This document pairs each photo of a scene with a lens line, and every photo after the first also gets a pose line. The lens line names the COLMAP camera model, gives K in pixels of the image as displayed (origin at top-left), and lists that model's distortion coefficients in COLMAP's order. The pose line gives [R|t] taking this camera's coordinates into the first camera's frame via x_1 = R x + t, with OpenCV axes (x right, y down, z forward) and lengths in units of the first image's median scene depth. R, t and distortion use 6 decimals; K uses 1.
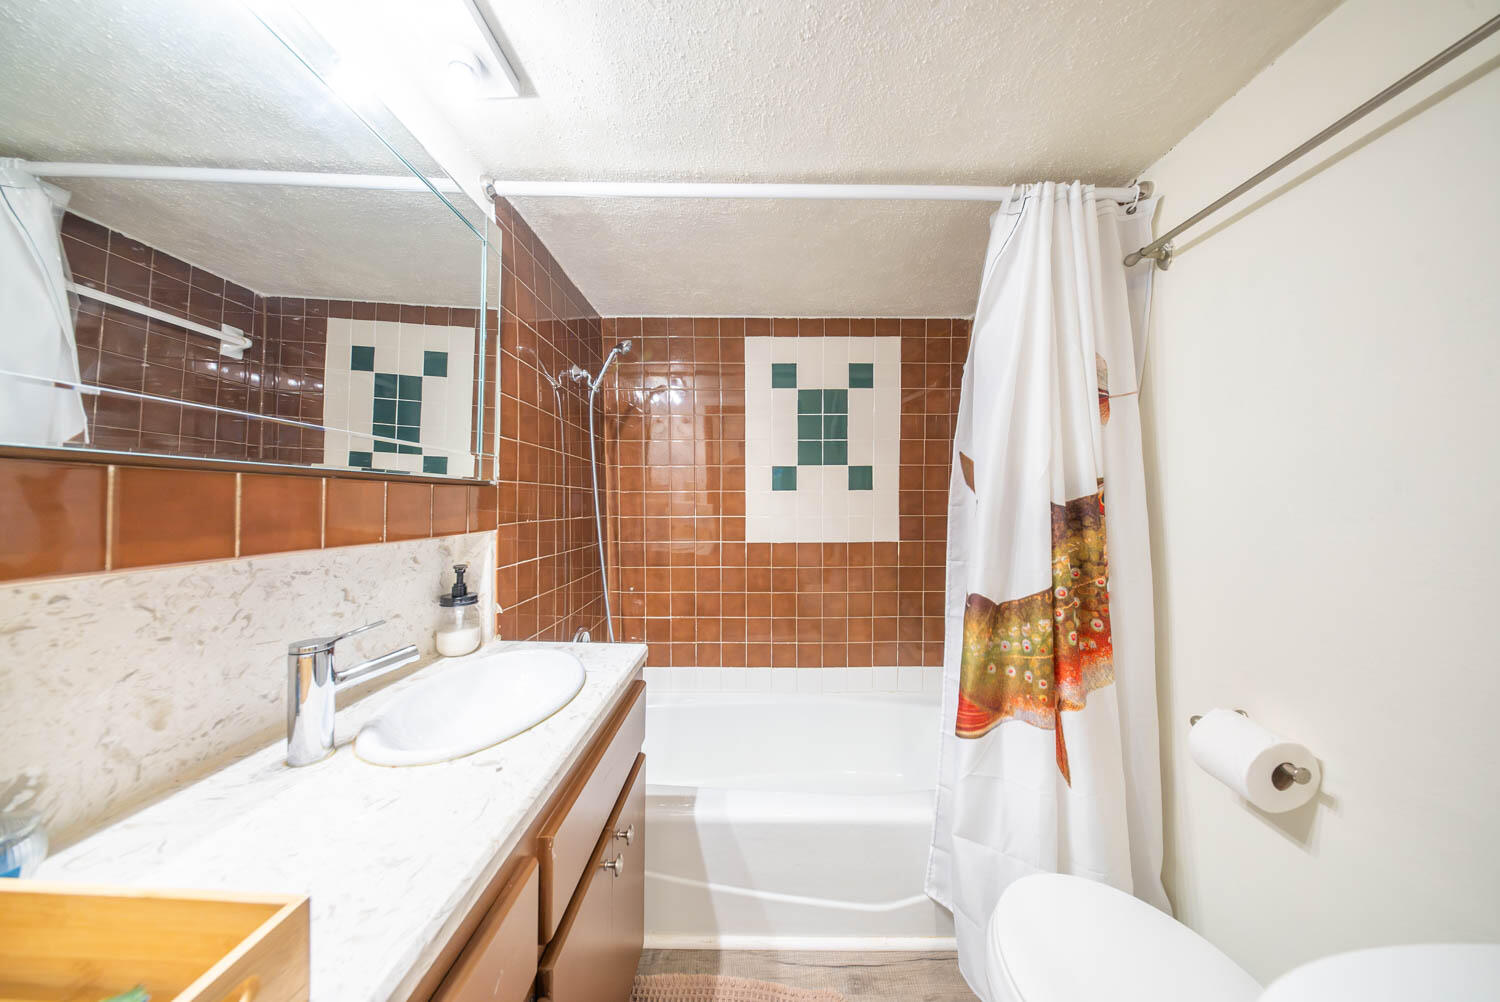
lens RADIAL K [[437.4, 0, 750.3], [0, 437.4, 510.4], [0, 0, 1]] dist [-0.000403, -0.000115]
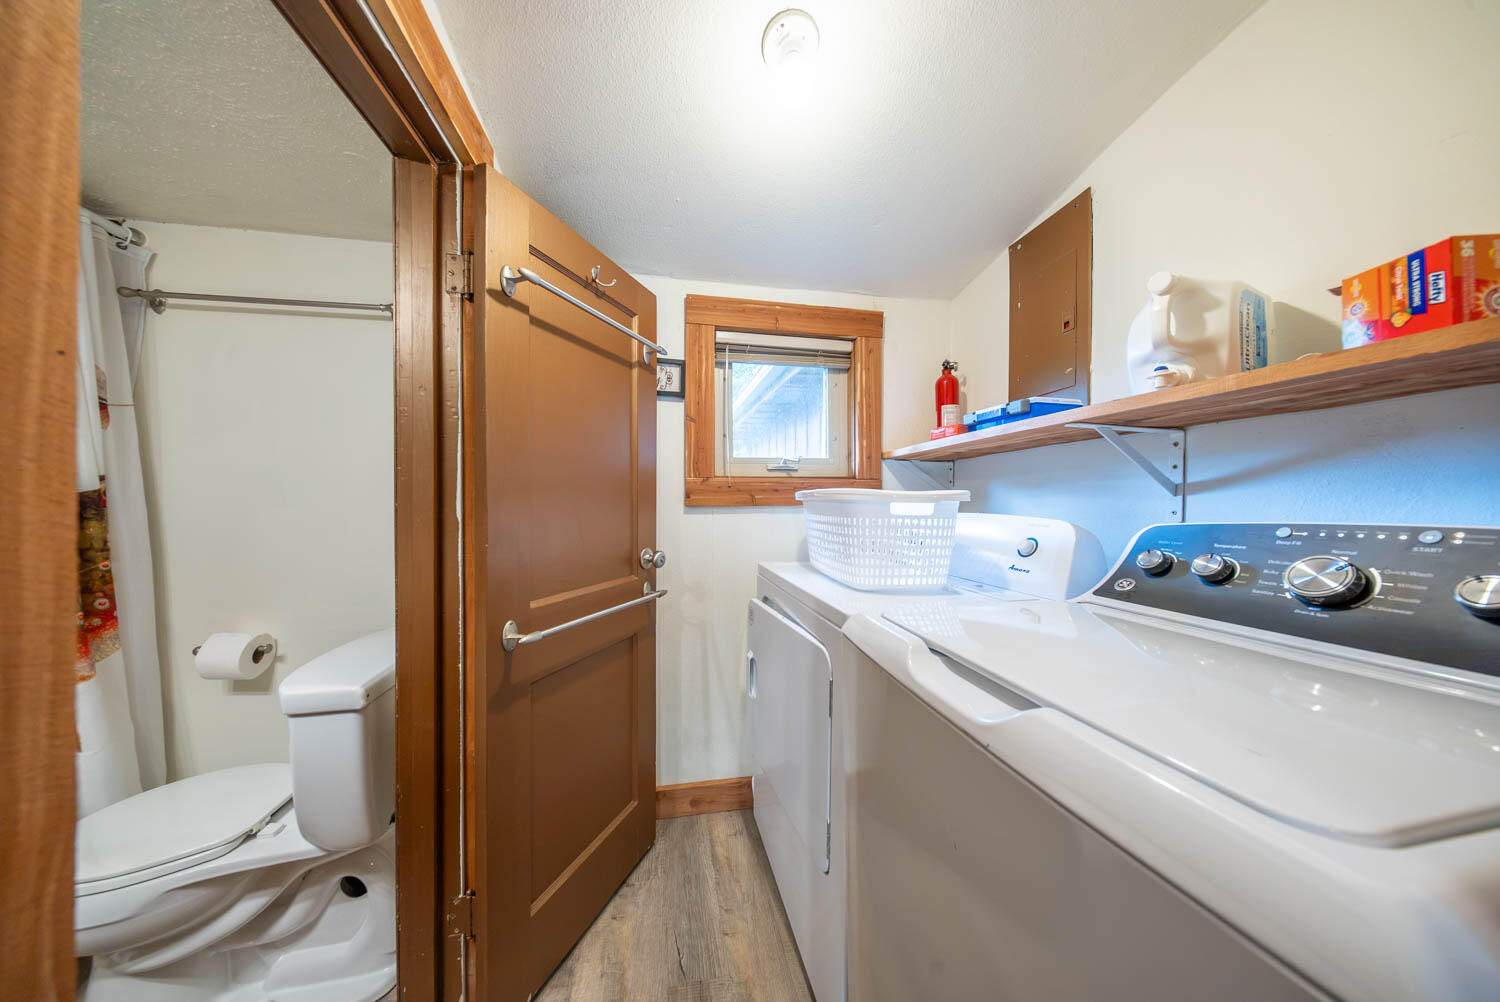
lens RADIAL K [[437.4, 0, 741.2], [0, 437.4, 504.5], [0, 0, 1]] dist [-0.000403, -0.000115]
pose [[-0.198662, -0.011672, 0.979999, -0.656810], [0.003596, 0.999914, 0.012638, -0.005898], [-0.980061, 0.006035, -0.198603, -0.415275]]
